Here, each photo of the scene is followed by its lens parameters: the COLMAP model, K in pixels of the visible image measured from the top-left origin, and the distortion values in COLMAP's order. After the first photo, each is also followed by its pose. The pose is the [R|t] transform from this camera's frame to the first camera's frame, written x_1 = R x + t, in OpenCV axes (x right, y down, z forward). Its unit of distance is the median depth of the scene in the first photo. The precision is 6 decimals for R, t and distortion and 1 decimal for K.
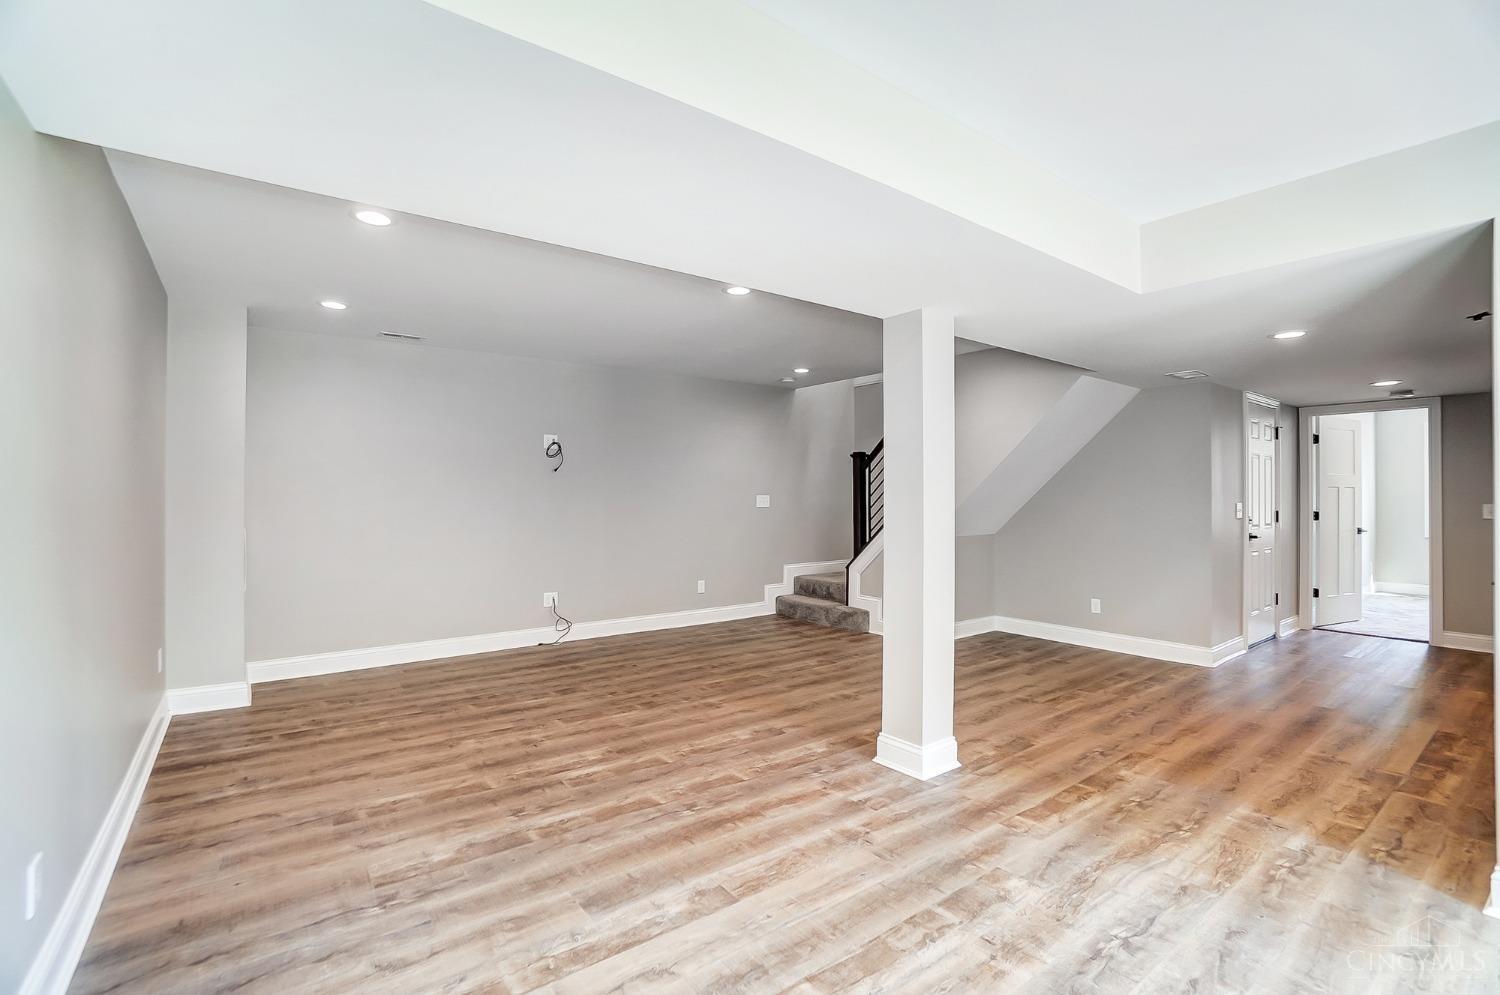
lens RADIAL K [[667.4, 0, 744.1], [0, 667.4, 495.4], [0, 0, 1]] dist [-0.053571, 0.015797]
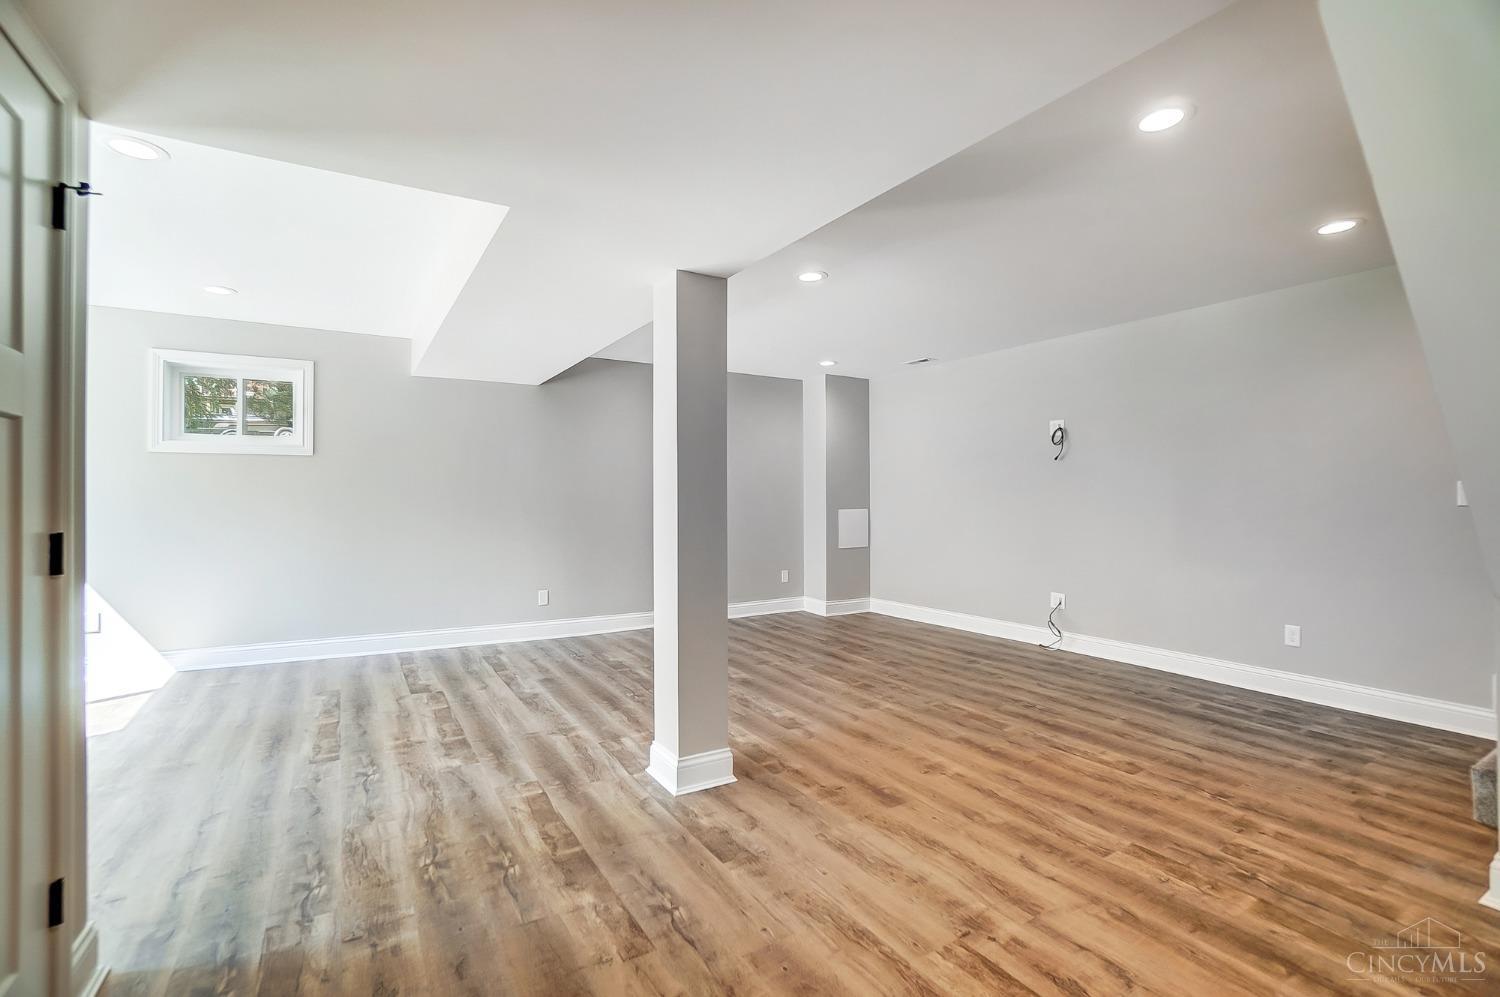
lens RADIAL K [[667.4, 0, 741.3], [0, 667.4, 500.7], [0, 0, 1]] dist [-0.053571, 0.015797]
pose [[-0.096211, 0.006469, -0.995340, 1.122226], [0.002017, 0.999978, 0.006304, 0.021709], [0.995359, -0.001401, -0.096222, 1.121109]]
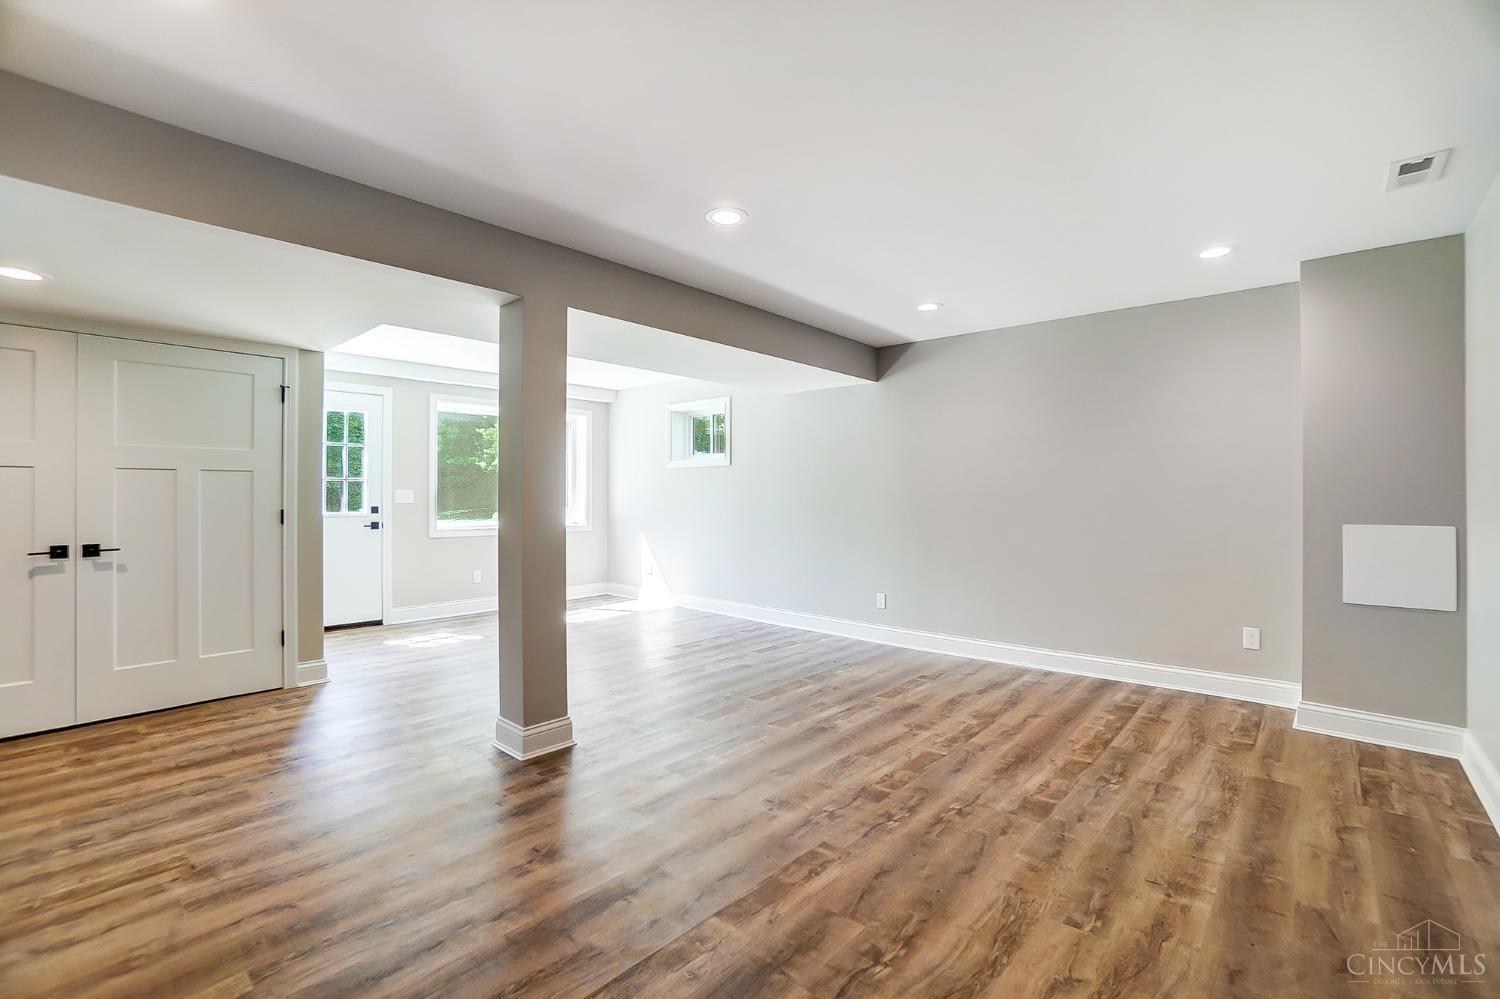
lens RADIAL K [[667.4, 0, 752.4], [0, 667.4, 497.7], [0, 0, 1]] dist [-0.053571, 0.015797]
pose [[-0.979390, -0.001040, -0.201976, 0.133837], [-0.001448, 0.999997, 0.001870, 0.021633], [0.201973, 0.002124, -0.979389, 2.000799]]
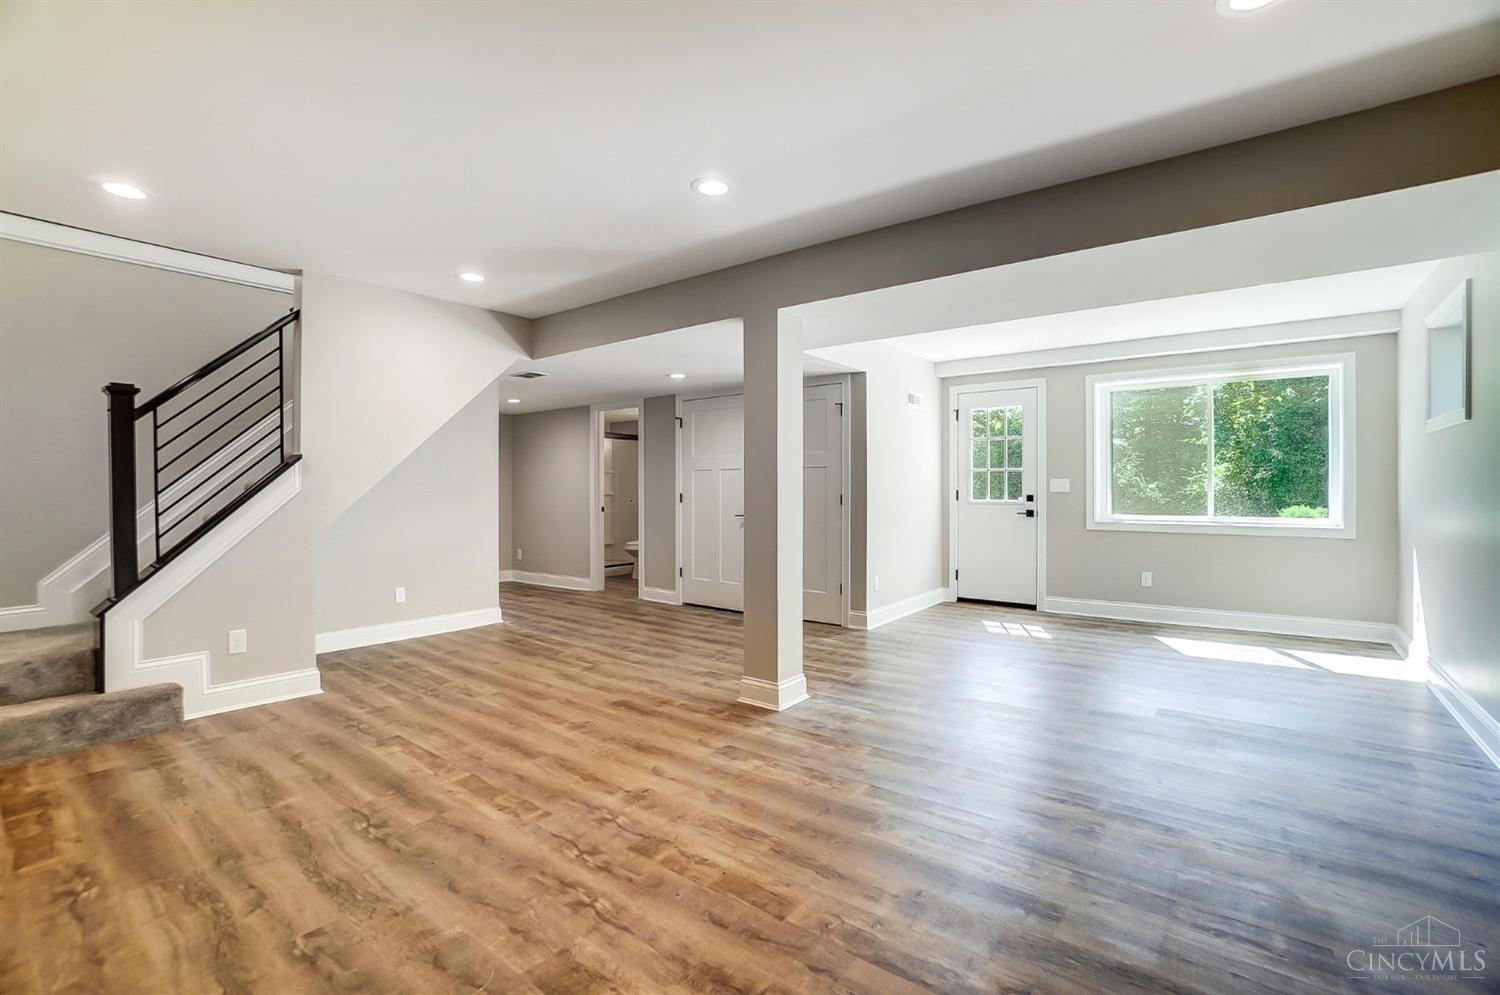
lens RADIAL K [[667.4, 0, 740.6], [0, 667.4, 493.5], [0, 0, 1]] dist [-0.053571, 0.015797]
pose [[-0.252990, -0.005688, 0.967452, -0.832408], [0.001543, 0.999979, 0.006283, 0.032976], [-0.967468, 0.003083, -0.252976, 1.311080]]
